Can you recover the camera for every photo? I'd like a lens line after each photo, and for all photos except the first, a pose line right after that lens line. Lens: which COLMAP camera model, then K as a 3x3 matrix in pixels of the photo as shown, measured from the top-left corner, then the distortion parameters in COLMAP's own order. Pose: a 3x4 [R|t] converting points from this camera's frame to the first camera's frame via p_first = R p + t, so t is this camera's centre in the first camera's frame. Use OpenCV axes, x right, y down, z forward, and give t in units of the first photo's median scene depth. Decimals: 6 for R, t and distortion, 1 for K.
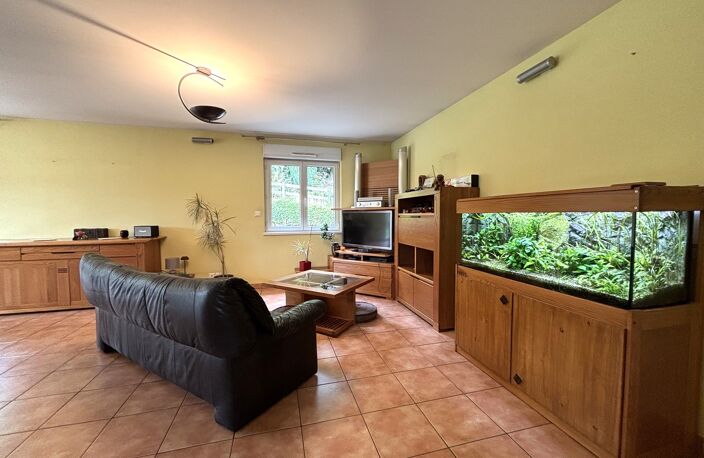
lens RADIAL K [[279.3, 0, 349.1], [0, 279.3, 229.9], [0, 0, 1]] dist [0.001050, 0.000036]
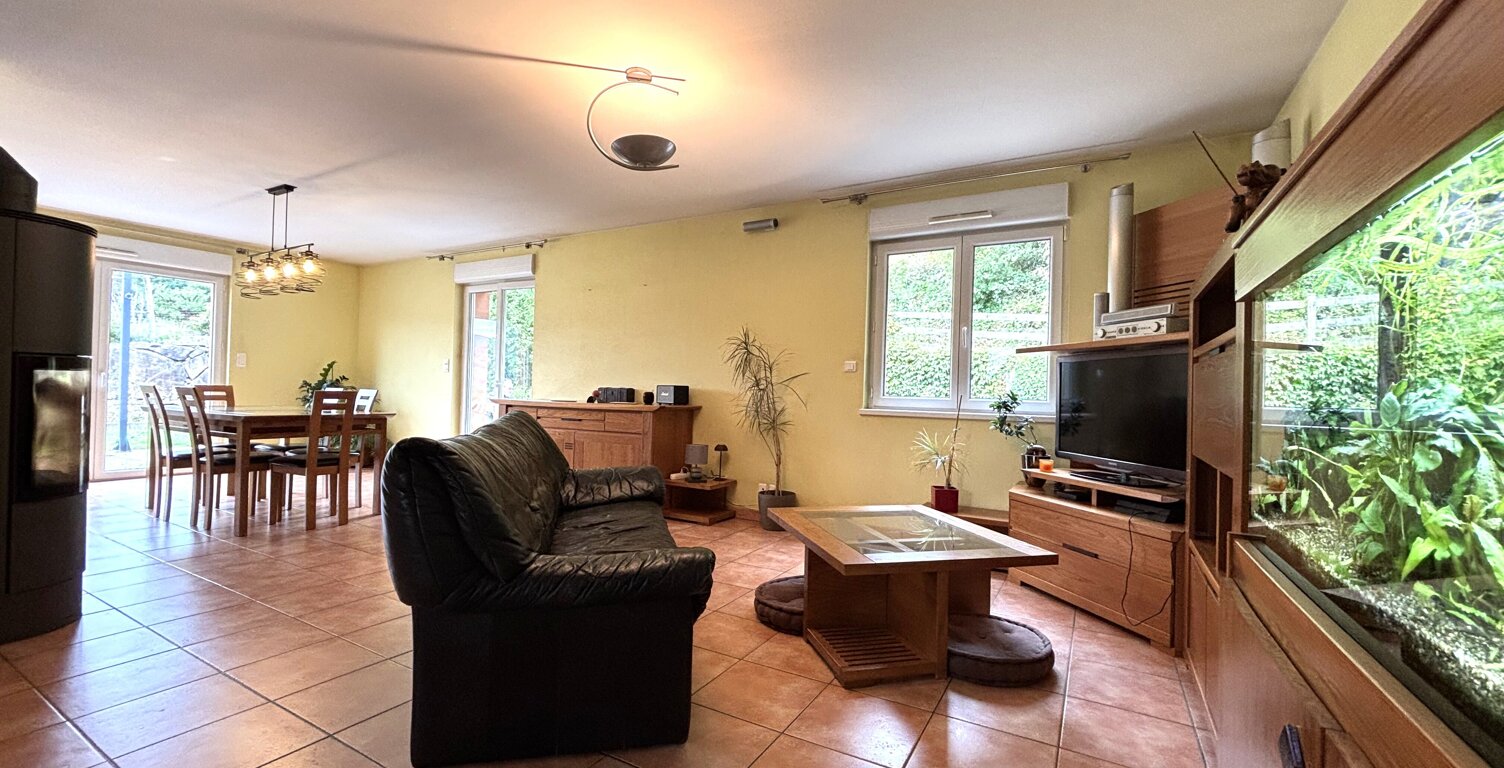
lens RADIAL K [[592.5, 0, 741.9], [0, 592.5, 387.0], [0, 0, 1]] dist [0.000102, -0.000058]
pose [[0.707073, 0.017454, -0.706925, 0.286321], [-0.067215, 0.996828, -0.042617, 0.036390], [0.703939, 0.077649, 0.706004, 0.264543]]
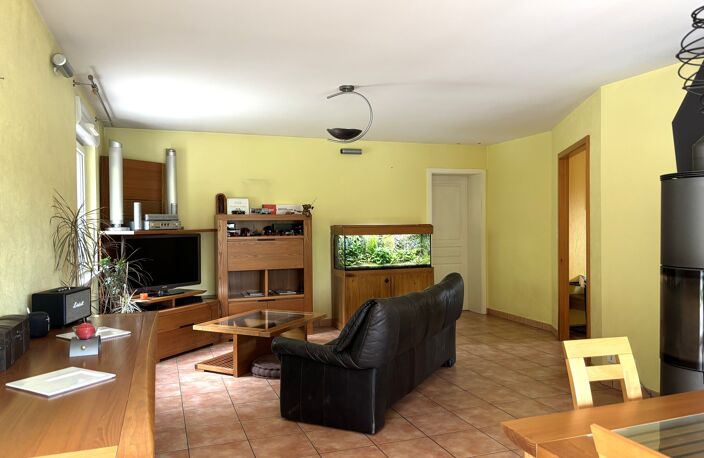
lens RADIAL K [[536.2, 0, 352.0], [0, 536.2, 229.0], [0, 0, 1]] dist [0.001853, -0.000069]
pose [[-0.092228, -0.002399, 0.995735, -1.568176], [0.067521, 0.997680, 0.008658, -0.075022], [-0.993446, 0.068031, -0.091852, 0.802653]]
